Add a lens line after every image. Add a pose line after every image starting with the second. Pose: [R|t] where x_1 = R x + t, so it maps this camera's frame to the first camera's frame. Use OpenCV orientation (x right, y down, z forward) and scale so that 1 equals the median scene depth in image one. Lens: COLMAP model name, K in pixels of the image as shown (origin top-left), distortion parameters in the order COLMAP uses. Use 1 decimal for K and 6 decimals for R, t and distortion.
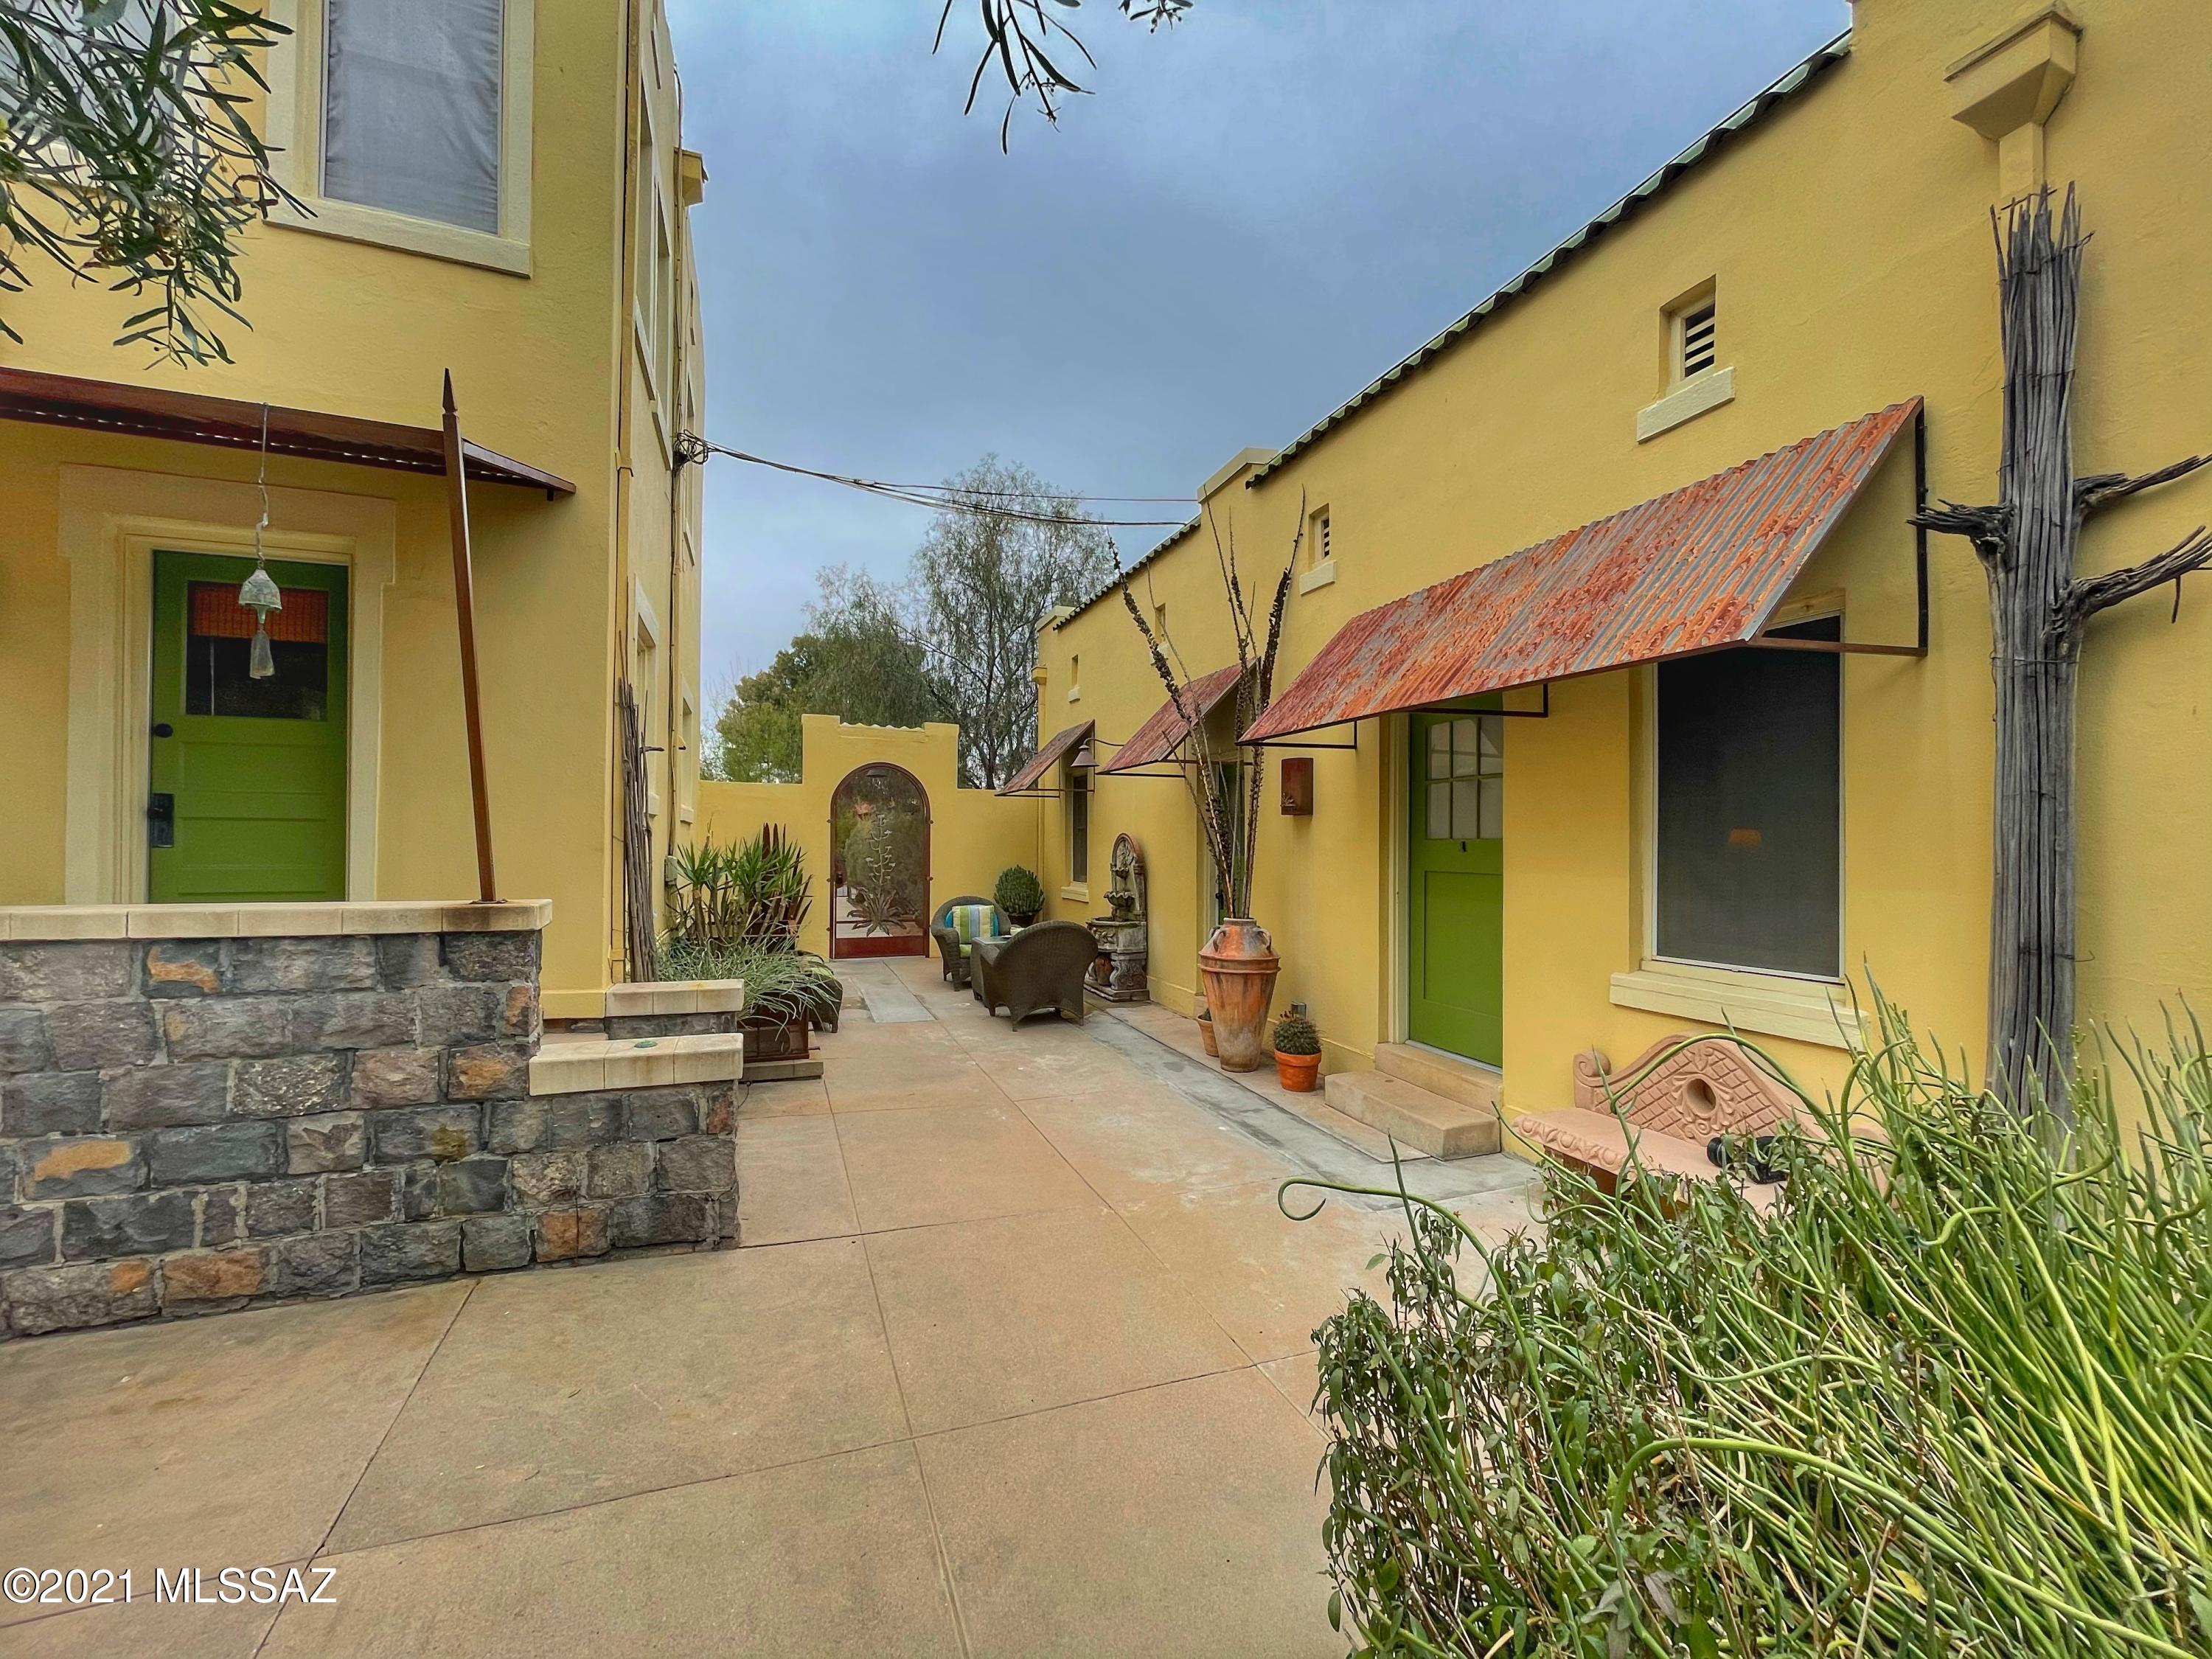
lens RADIAL K [[897.9, 0, 1098.8], [0, 897.9, 847.4], [0, 0, 1]] dist [-0.003237, 0.000159]
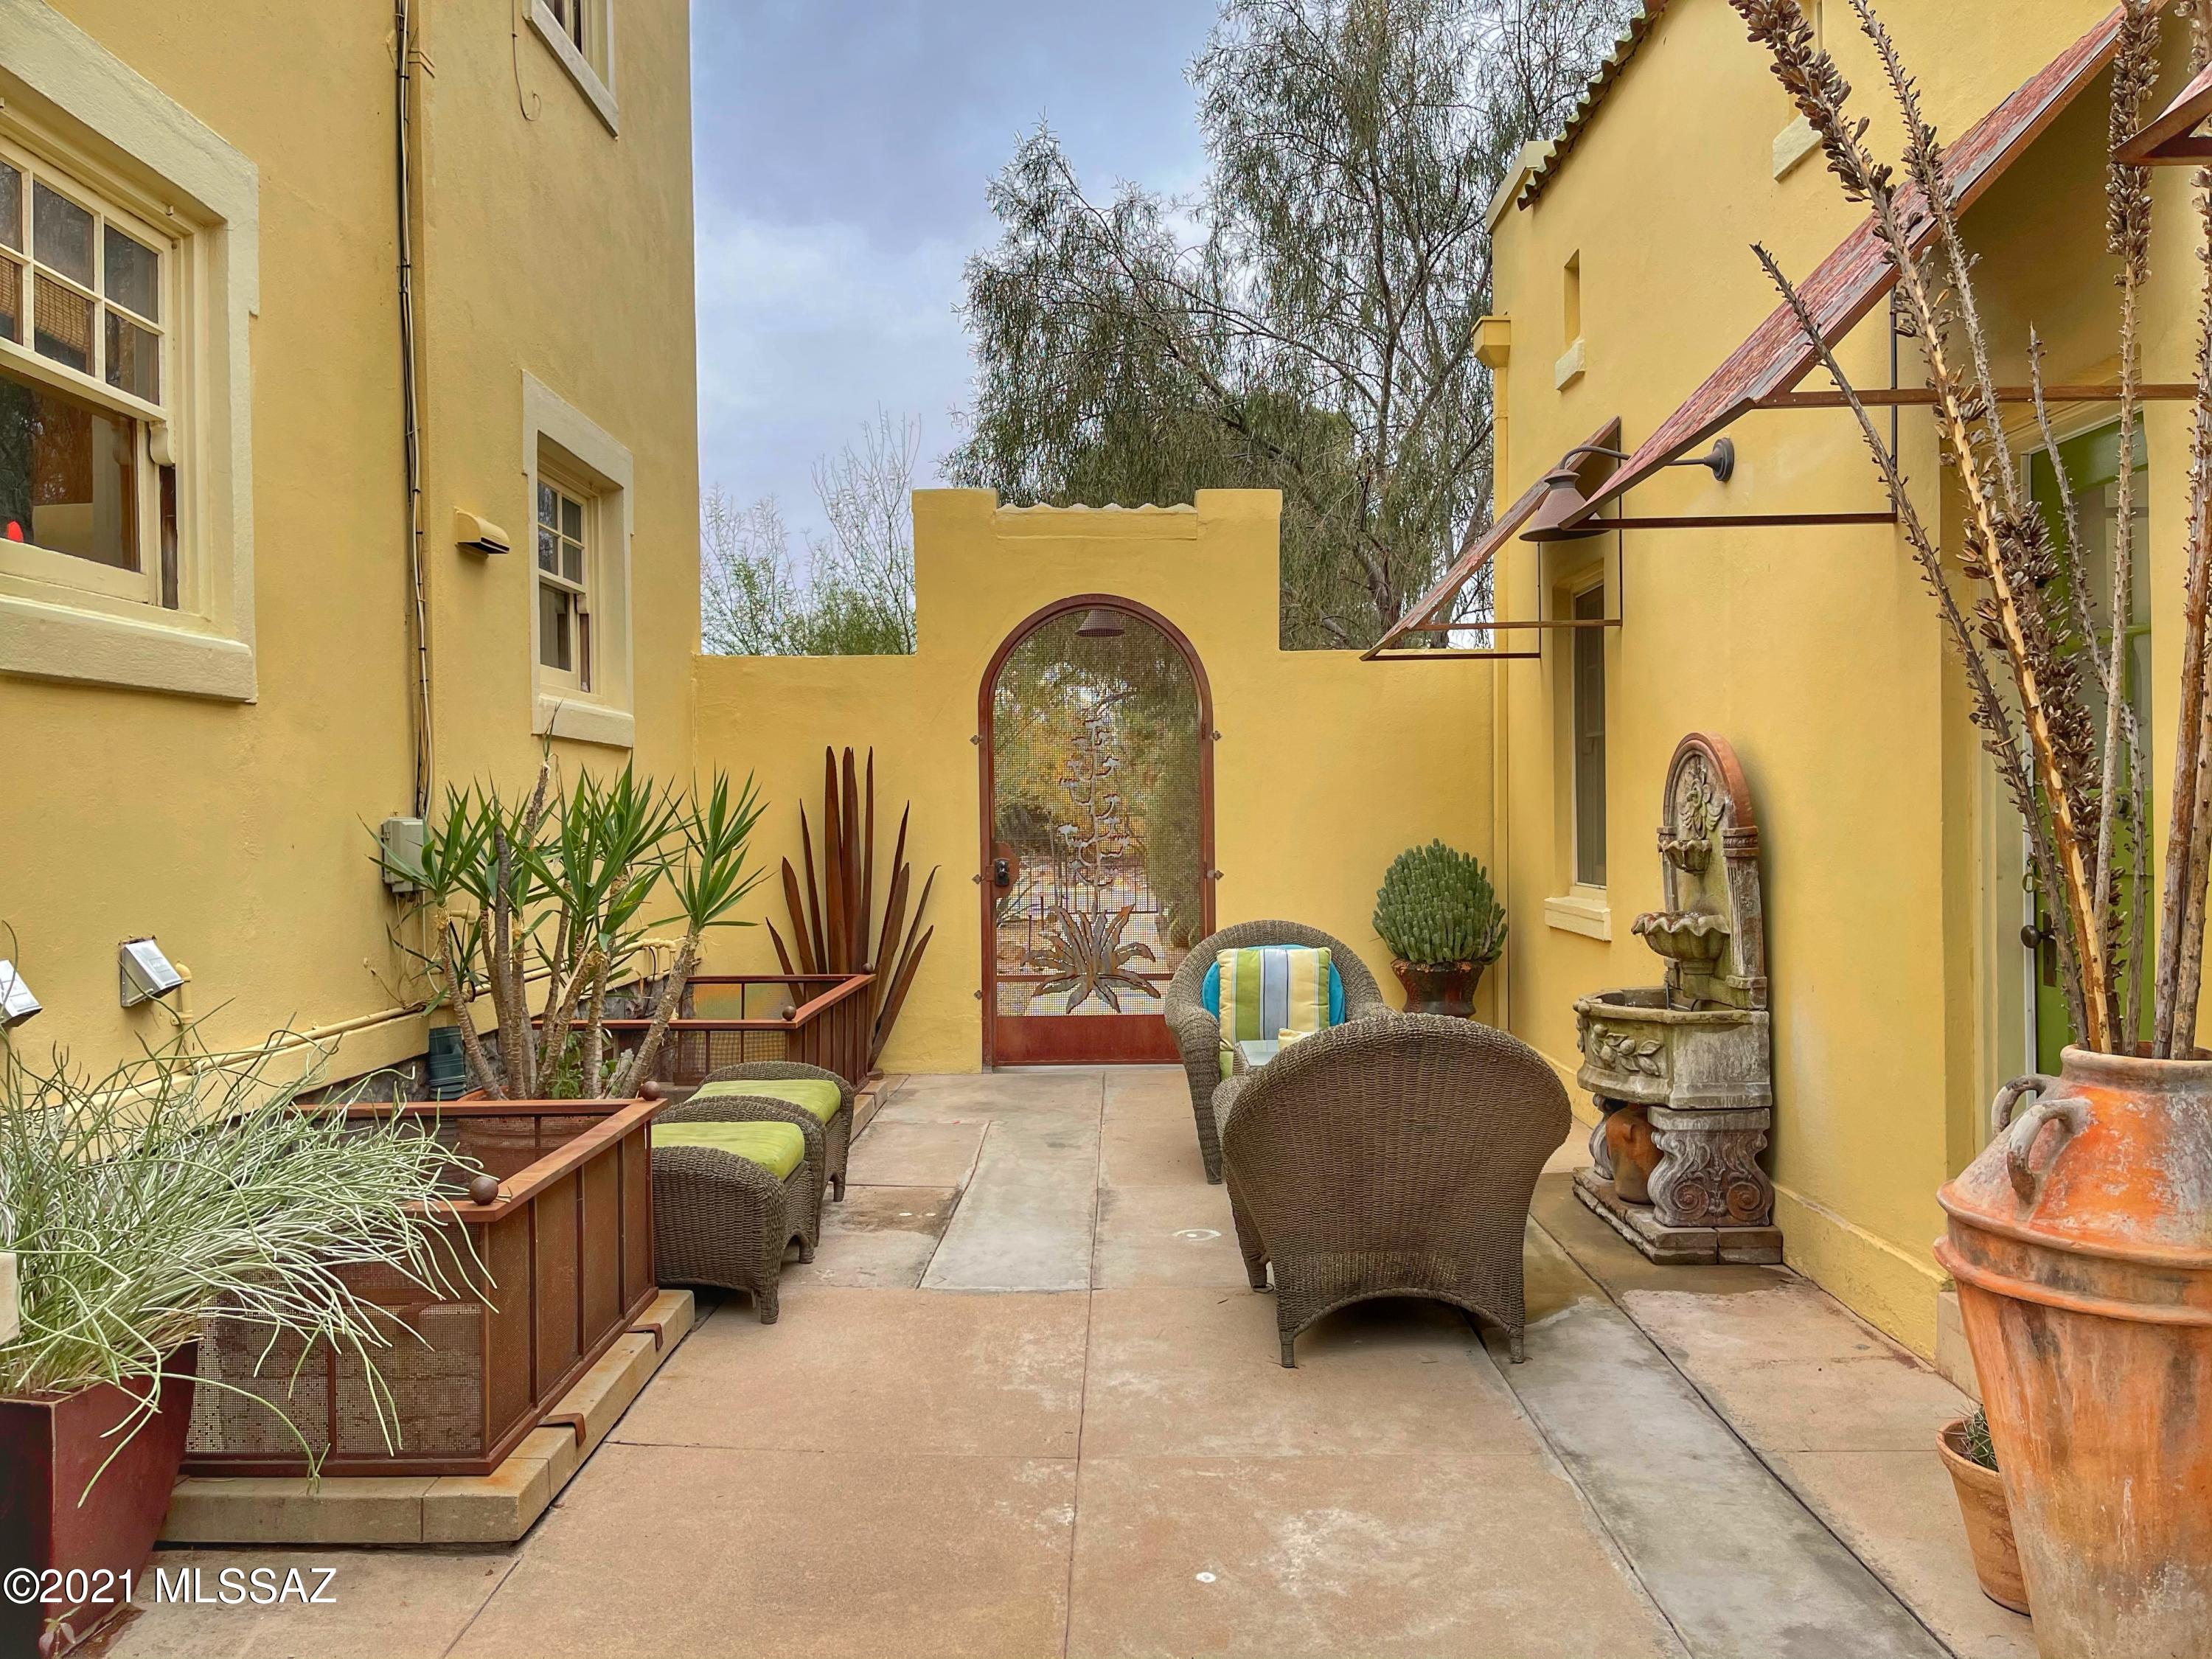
lens RADIAL K [[1673.2, 0, 1066.4], [0, 1673.2, 830.3], [0, 0, 1]] dist [-0.004937, -0.026399]
pose [[0.925063, -0.007930, -0.379731, 0.069064], [0.010544, 0.999933, 0.004806, 0.019988], [0.379668, -0.008449, 0.925084, 0.534659]]
